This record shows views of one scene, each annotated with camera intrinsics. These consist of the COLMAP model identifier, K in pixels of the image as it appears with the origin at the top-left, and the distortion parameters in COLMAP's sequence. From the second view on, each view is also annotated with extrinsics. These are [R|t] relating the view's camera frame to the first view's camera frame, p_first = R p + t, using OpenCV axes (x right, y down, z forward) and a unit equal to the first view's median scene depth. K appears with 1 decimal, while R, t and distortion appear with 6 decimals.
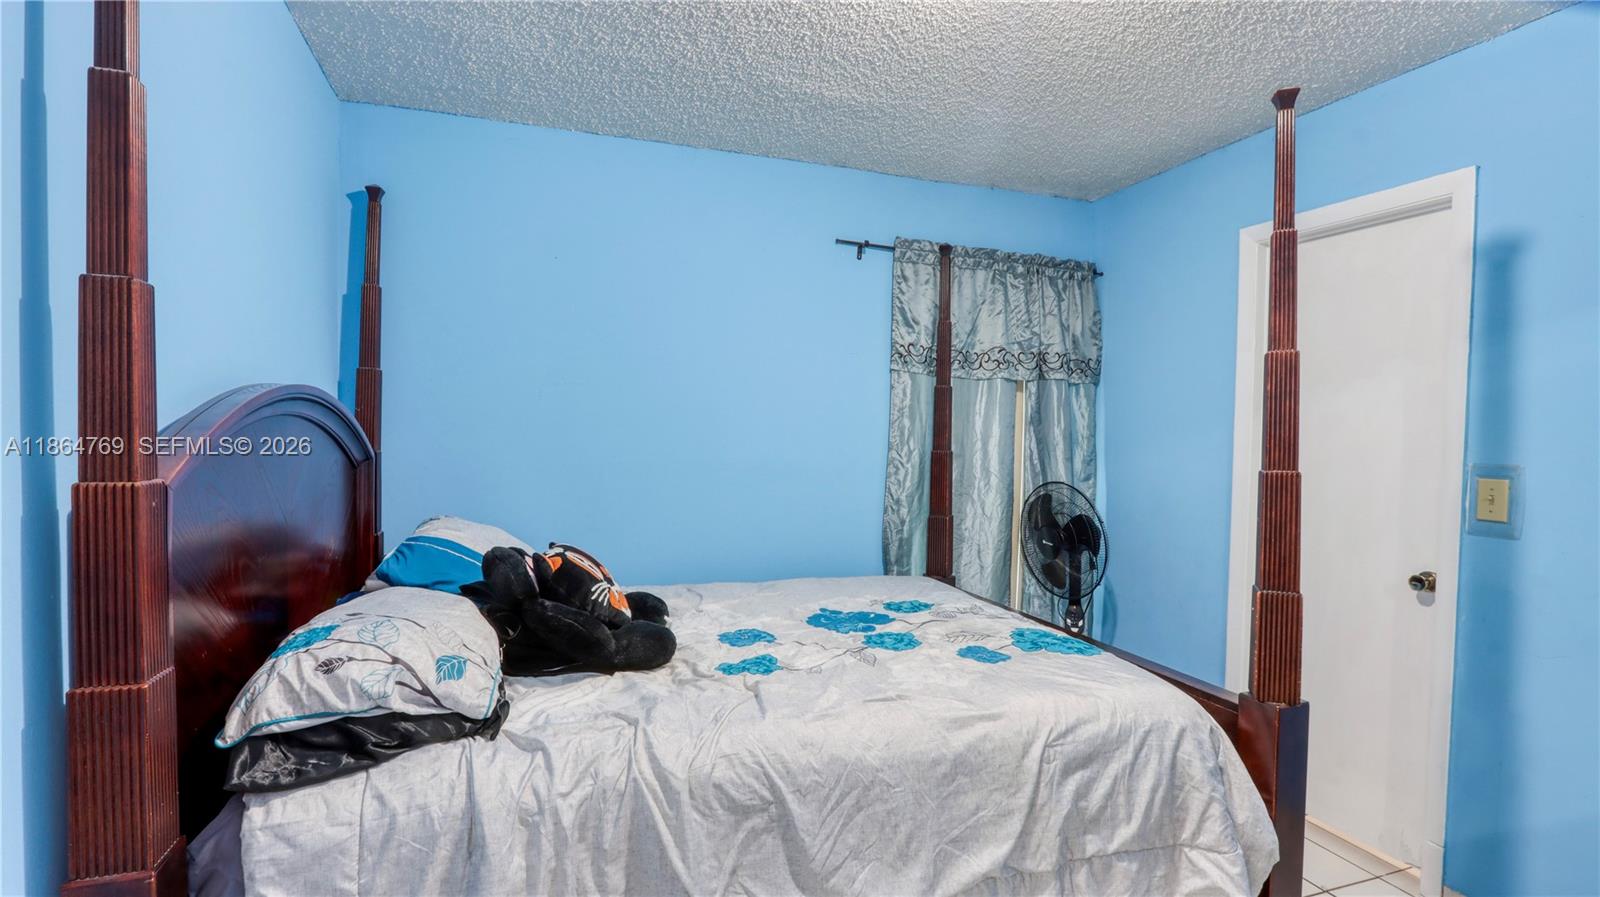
lens RADIAL K [[757.0, 0, 769.5], [0, 757.0, 460.4], [0, 0, 1]] dist [-0.027473, 0.000856]
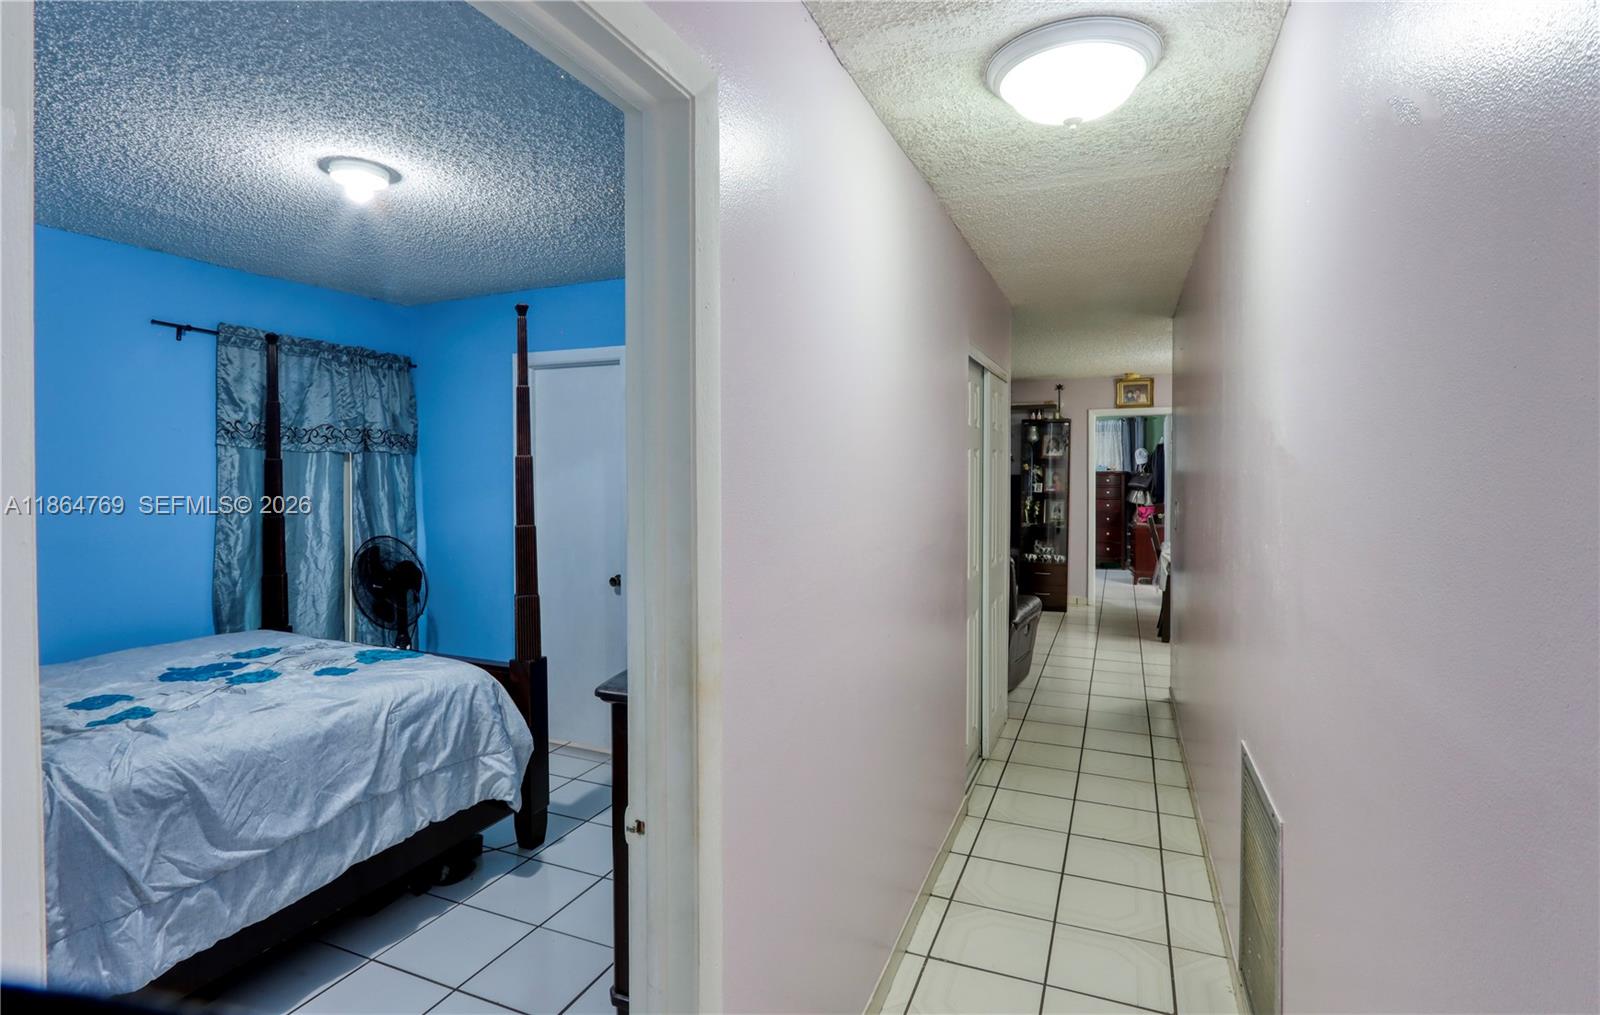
lens RADIAL K [[759.8, 0, 800.3], [0, 759.8, 478.8], [0, 0, 1]] dist [-0.005658, -0.000676]
pose [[0.638867, -0.018971, 0.769083, -0.225498], [0.038489, 0.999232, -0.007325, -0.049182], [-0.768353, 0.034281, 0.639107, -0.532698]]
